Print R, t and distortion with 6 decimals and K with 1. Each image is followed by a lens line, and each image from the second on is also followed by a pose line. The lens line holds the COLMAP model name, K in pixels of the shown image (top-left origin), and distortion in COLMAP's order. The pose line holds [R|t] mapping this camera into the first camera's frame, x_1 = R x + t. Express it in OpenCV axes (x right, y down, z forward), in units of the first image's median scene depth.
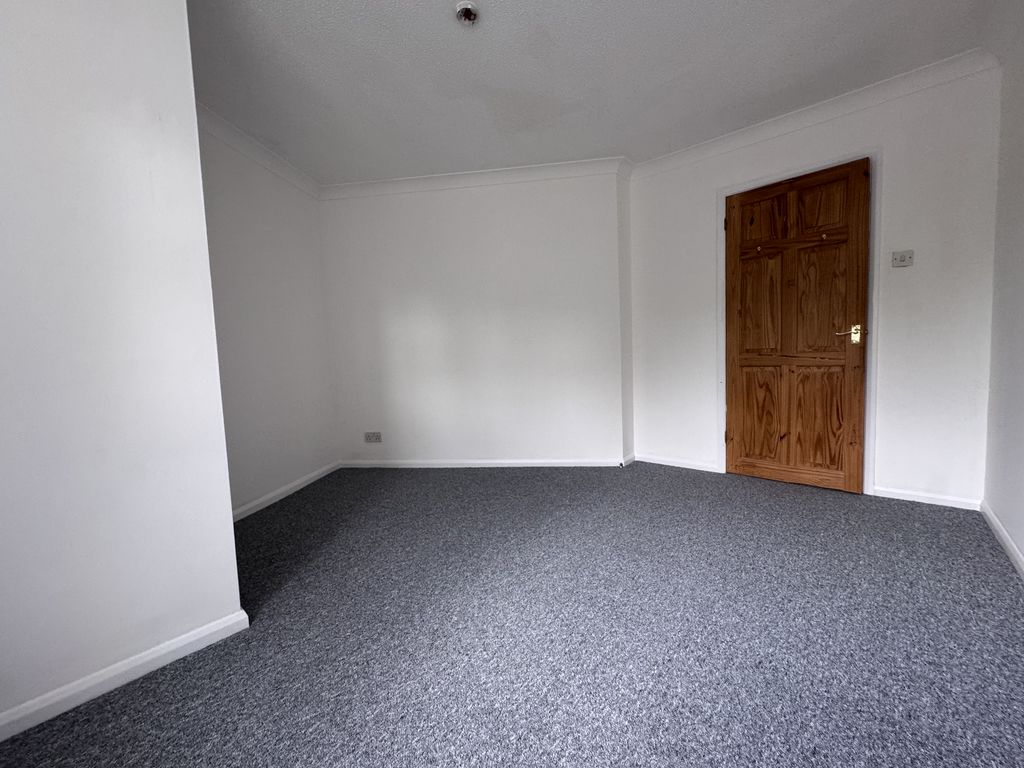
lens RADIAL K [[408.6, 0, 512.8], [0, 408.6, 383.9], [0, 0, 1]] dist [-0.011571, -0.000053]
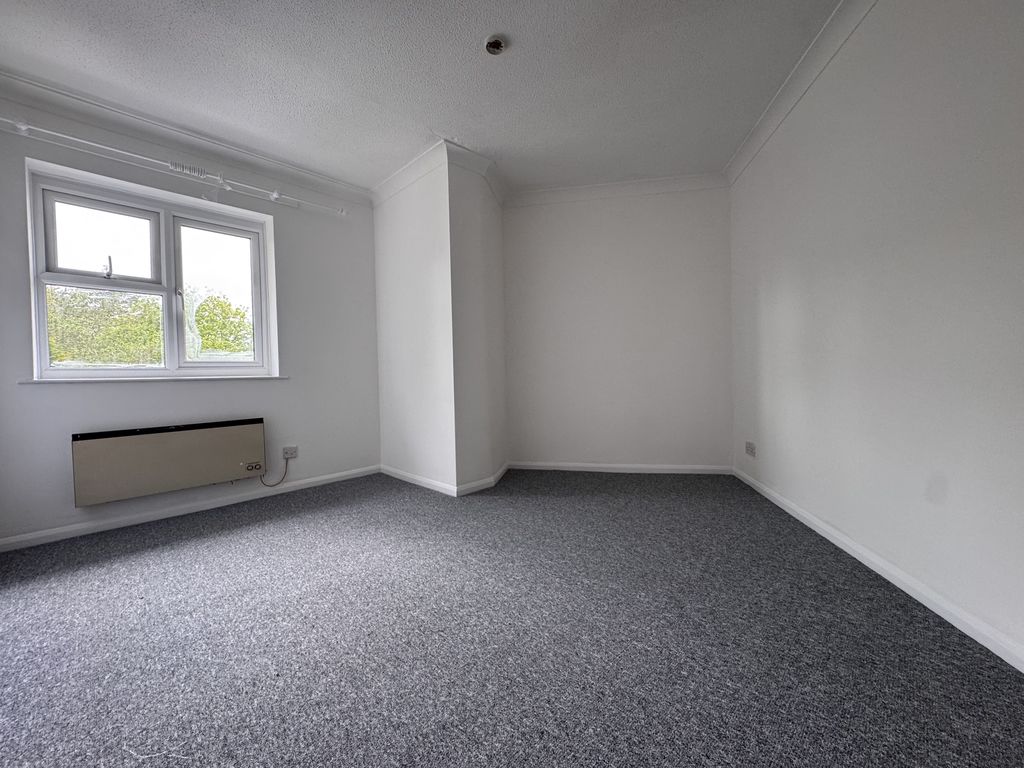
lens RADIAL K [[408.6, 0, 512.8], [0, 408.6, 383.9], [0, 0, 1]] dist [-0.011571, -0.000053]
pose [[-0.049736, 0.066972, -0.996514, 0.932272], [-0.055283, 0.996035, 0.069699, -0.060793], [0.997231, 0.058556, -0.045836, 1.017753]]
